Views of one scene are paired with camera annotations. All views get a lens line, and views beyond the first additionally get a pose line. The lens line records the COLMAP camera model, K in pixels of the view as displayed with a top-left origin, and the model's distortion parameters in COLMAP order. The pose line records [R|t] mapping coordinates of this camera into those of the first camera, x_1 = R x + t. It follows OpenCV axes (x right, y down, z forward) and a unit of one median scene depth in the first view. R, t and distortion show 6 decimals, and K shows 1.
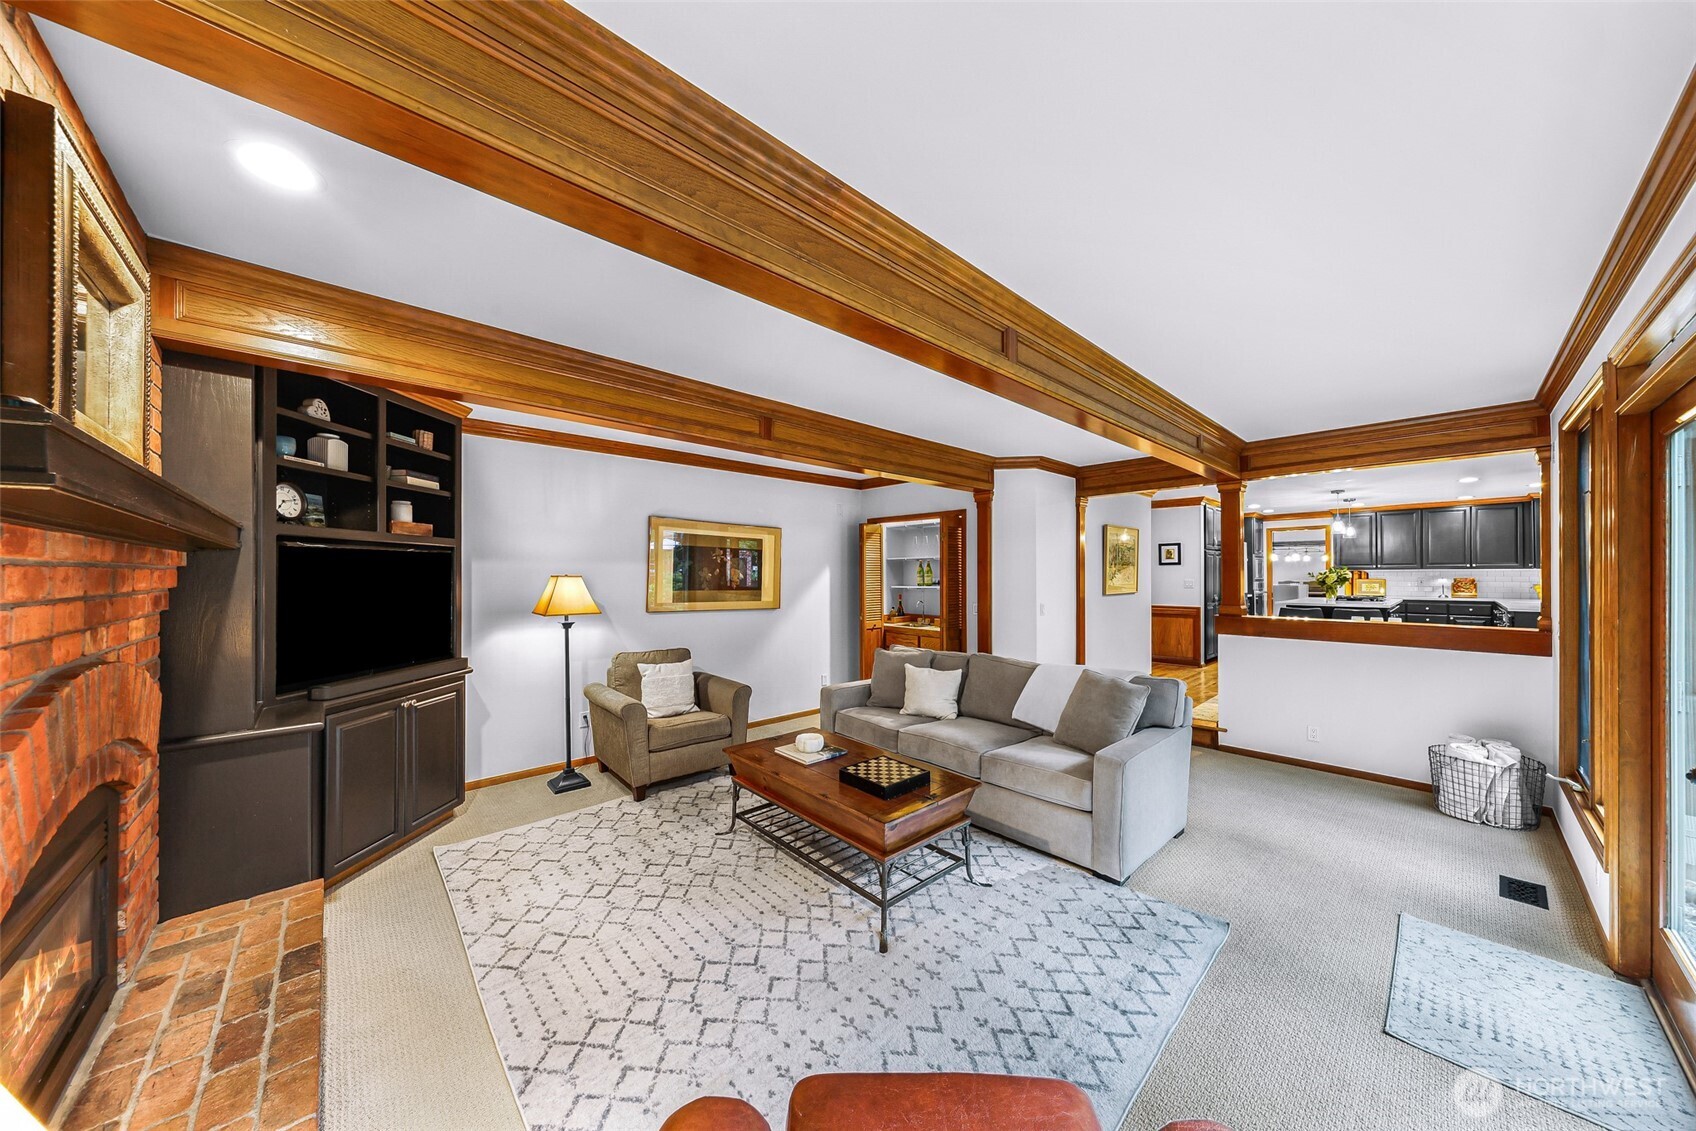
lens RADIAL K [[555.7, 0, 844.2], [0, 555.7, 574.0], [0, 0, 1]] dist [0.000948, 0.000009]
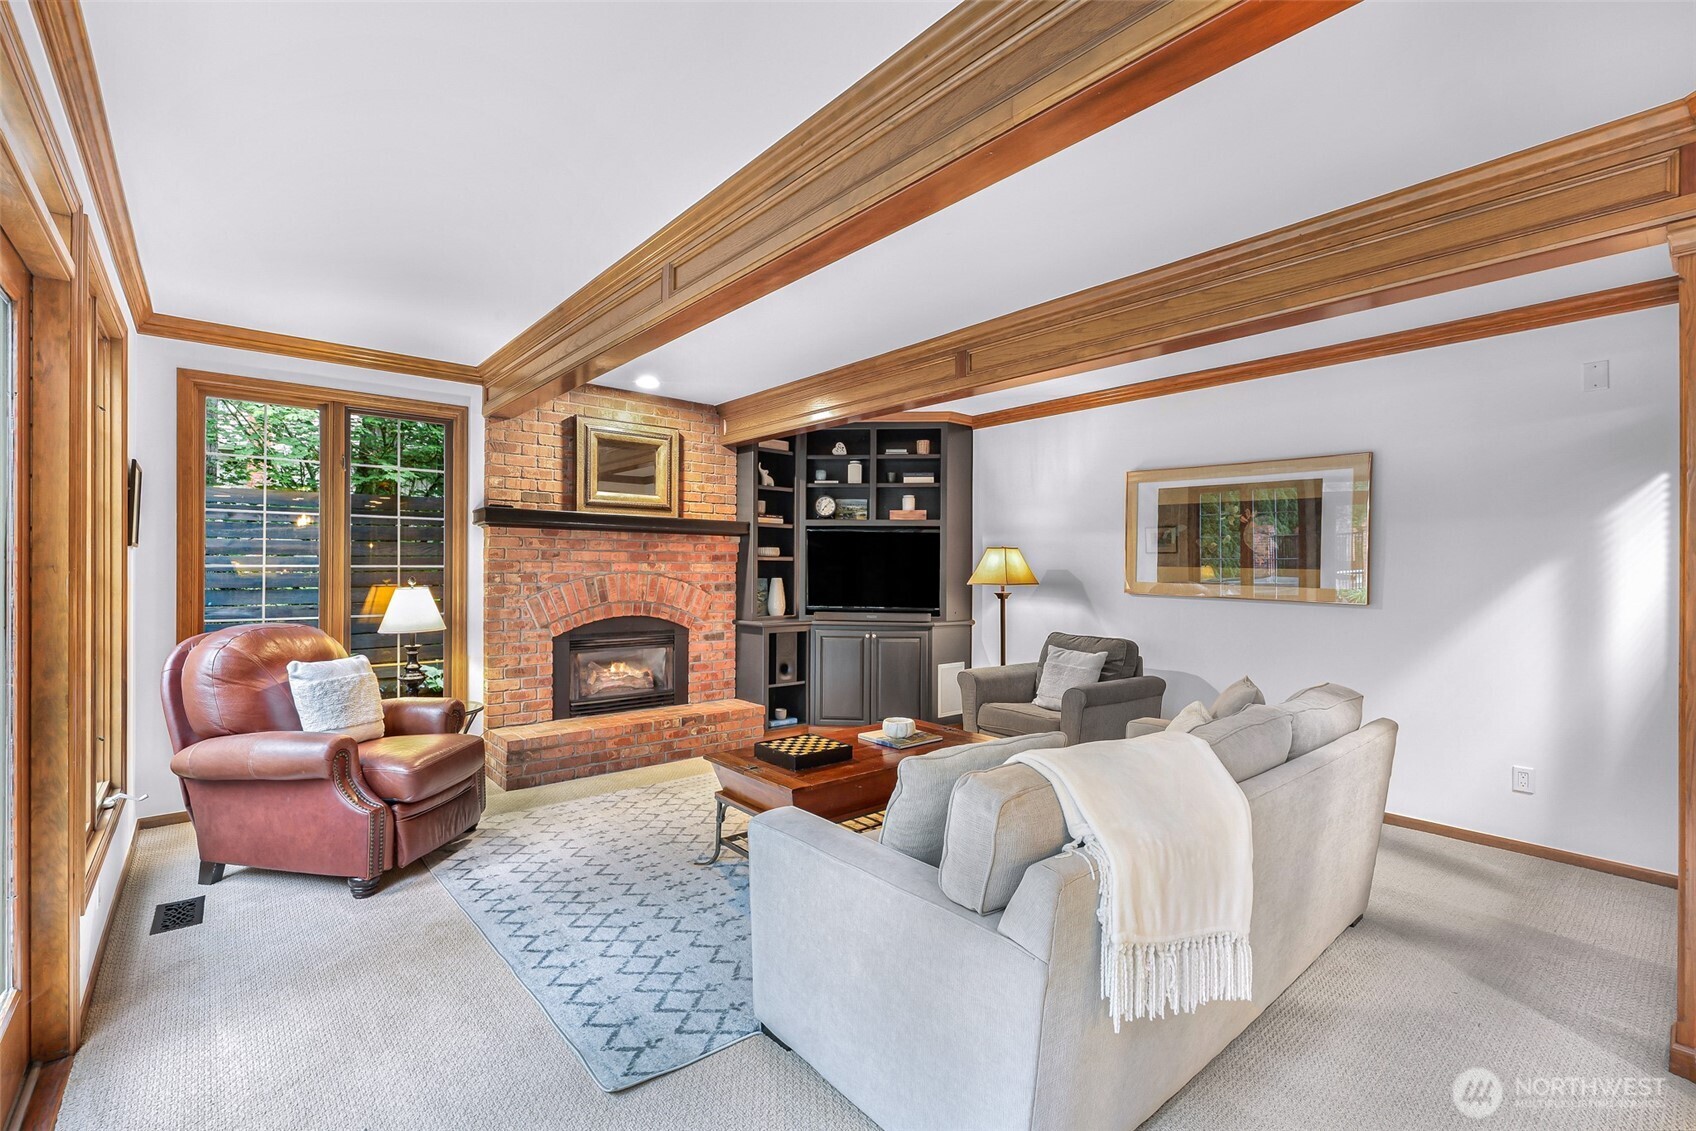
lens RADIAL K [[740.3, 0, 845.4], [0, 740.3, 567.8], [0, 0, 1]] dist [0.001105, 0.000043]
pose [[-0.036590, -0.004119, -0.999322, 1.021746], [-0.004608, 0.999982, -0.003953, 0.055443], [0.999320, 0.004460, -0.036608, 0.885914]]
